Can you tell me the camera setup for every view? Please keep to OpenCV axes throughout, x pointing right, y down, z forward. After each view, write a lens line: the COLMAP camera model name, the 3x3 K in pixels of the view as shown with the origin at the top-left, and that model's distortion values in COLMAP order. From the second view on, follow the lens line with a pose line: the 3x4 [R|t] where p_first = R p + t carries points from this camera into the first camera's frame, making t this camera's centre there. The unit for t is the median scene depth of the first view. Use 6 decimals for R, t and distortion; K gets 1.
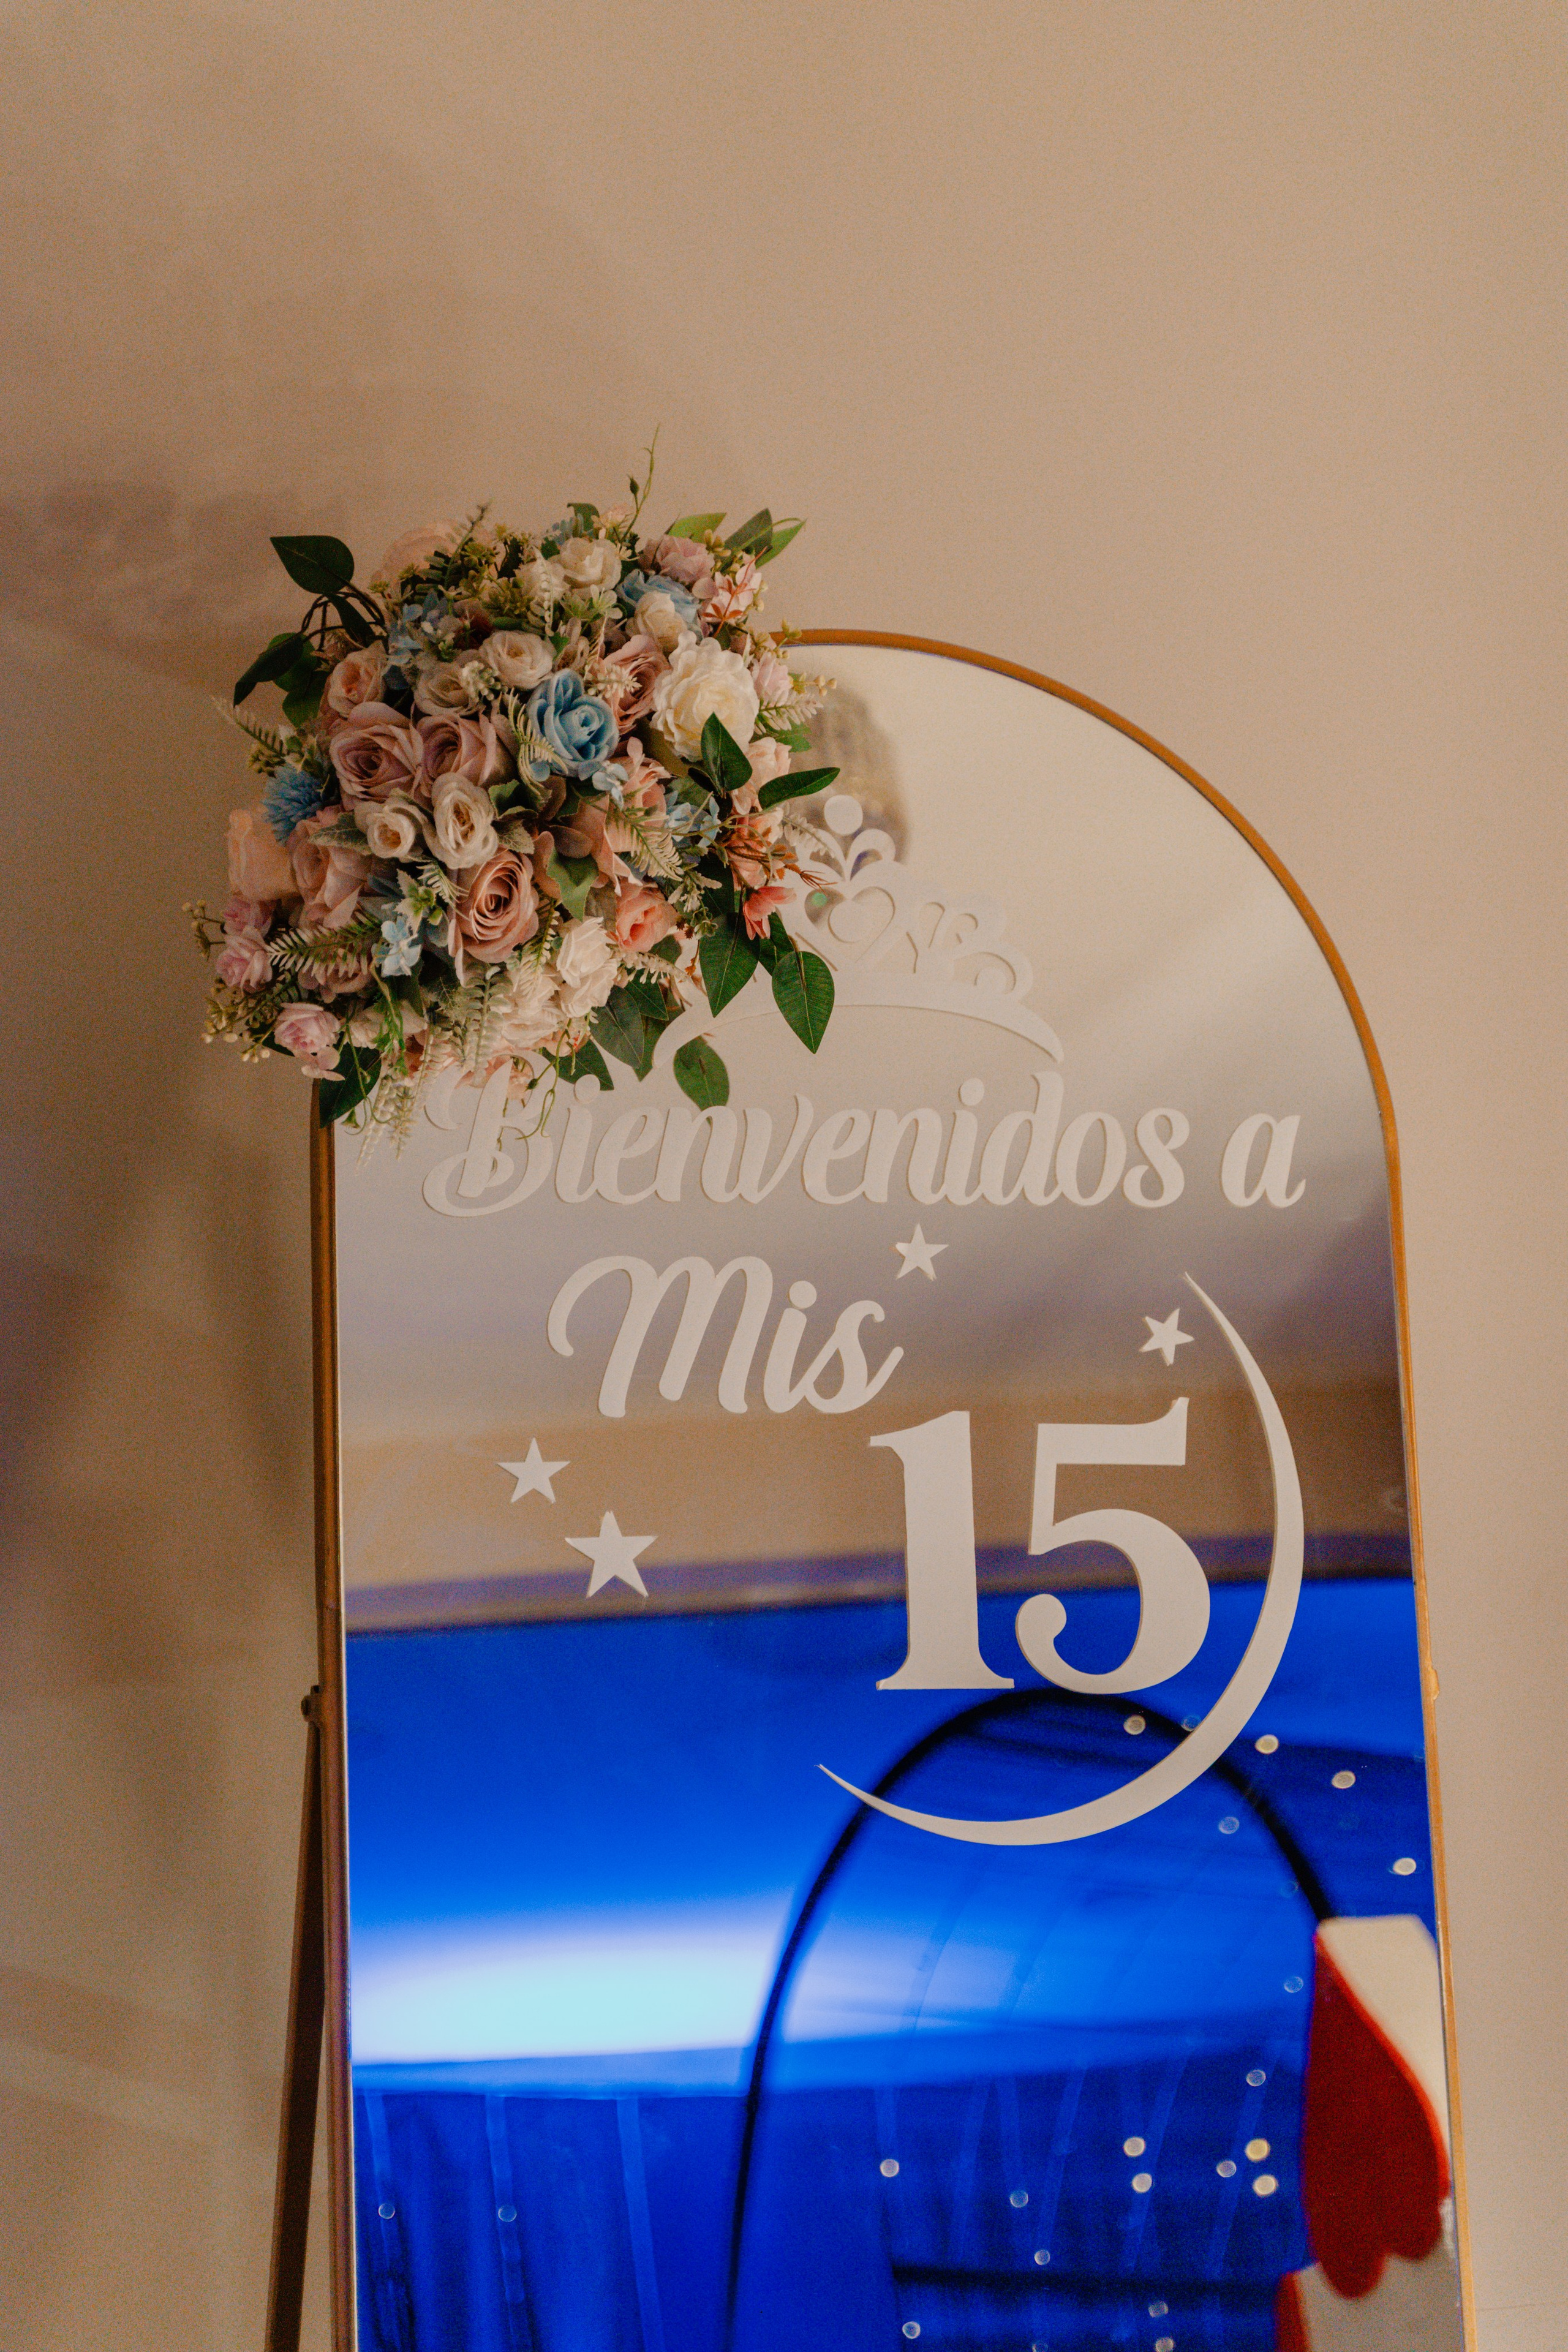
lens RADIAL K [[3889.6, 0, 782.1], [0, 3889.6, 1174.4], [0, 0, 1]] dist [-0.008829, 0.141675]
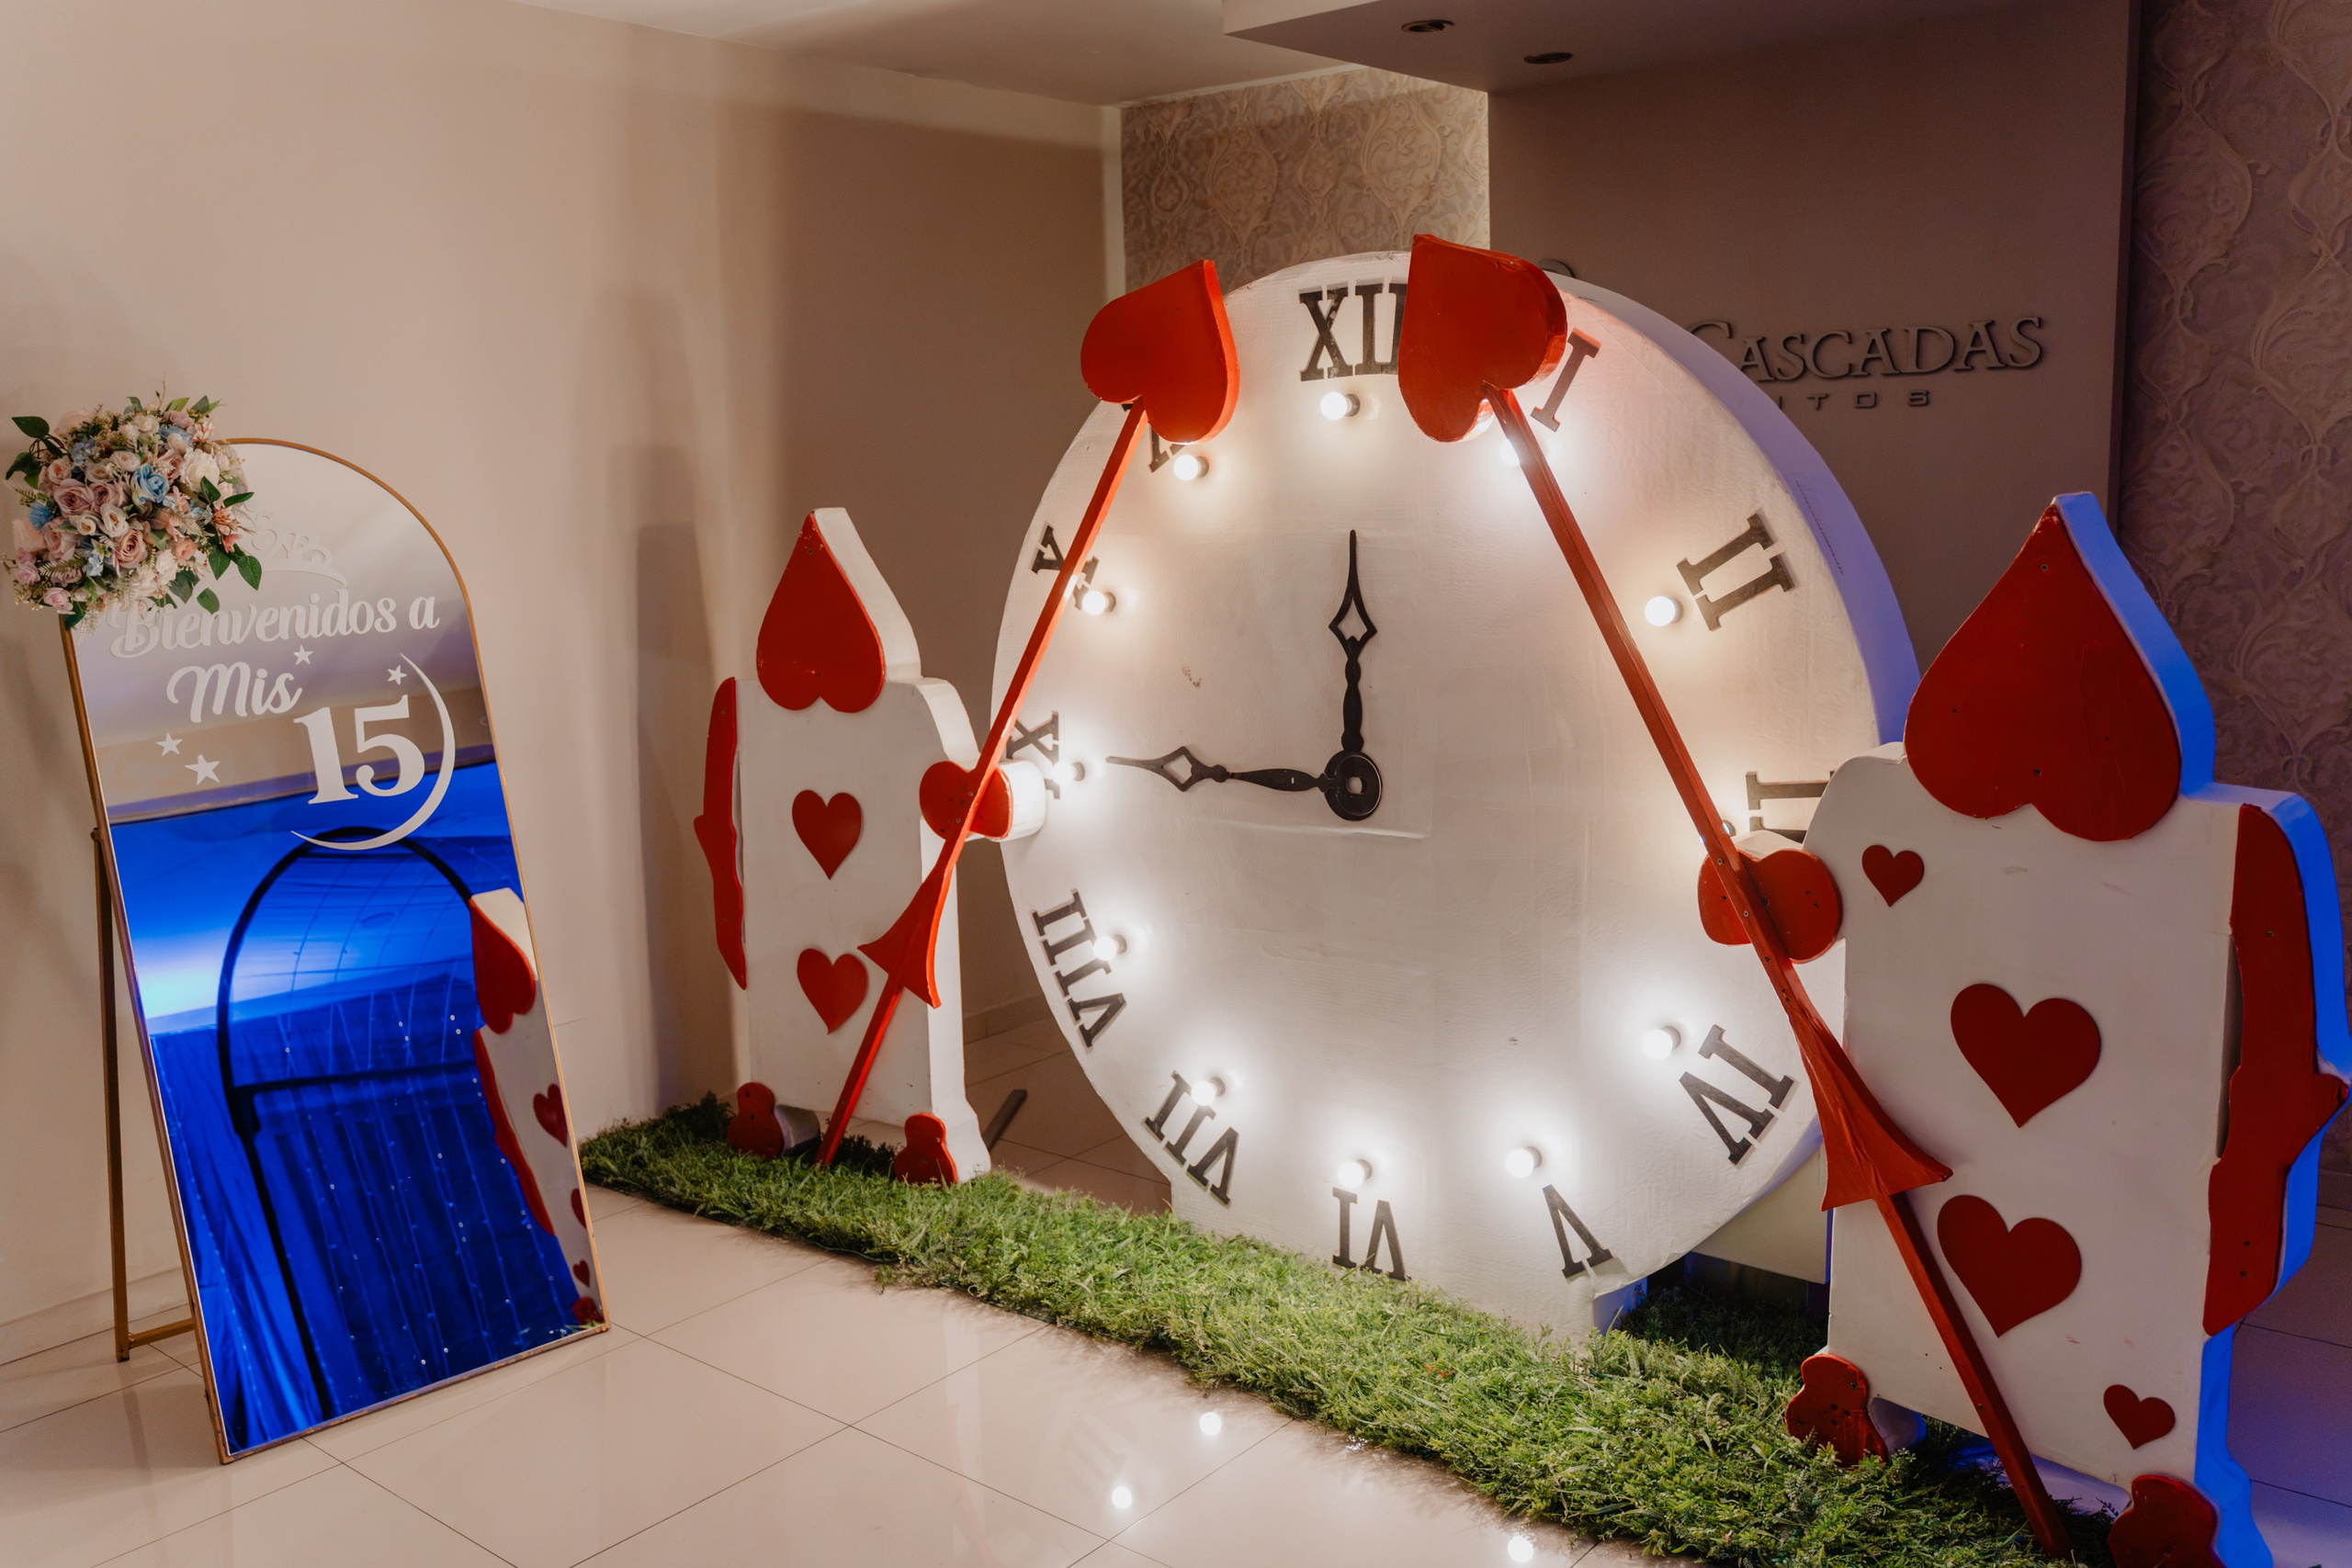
lens RADIAL K [[1978.7, 0, 1233.3], [0, 1978.7, 784.4], [0, 0, 1]] dist [0.002693, -0.003803]
pose [[0.860099, -0.129431, 0.493435, -0.114317], [0.076058, 0.989002, 0.126846, -0.020041], [-0.504426, -0.071570, 0.860484, -0.661408]]
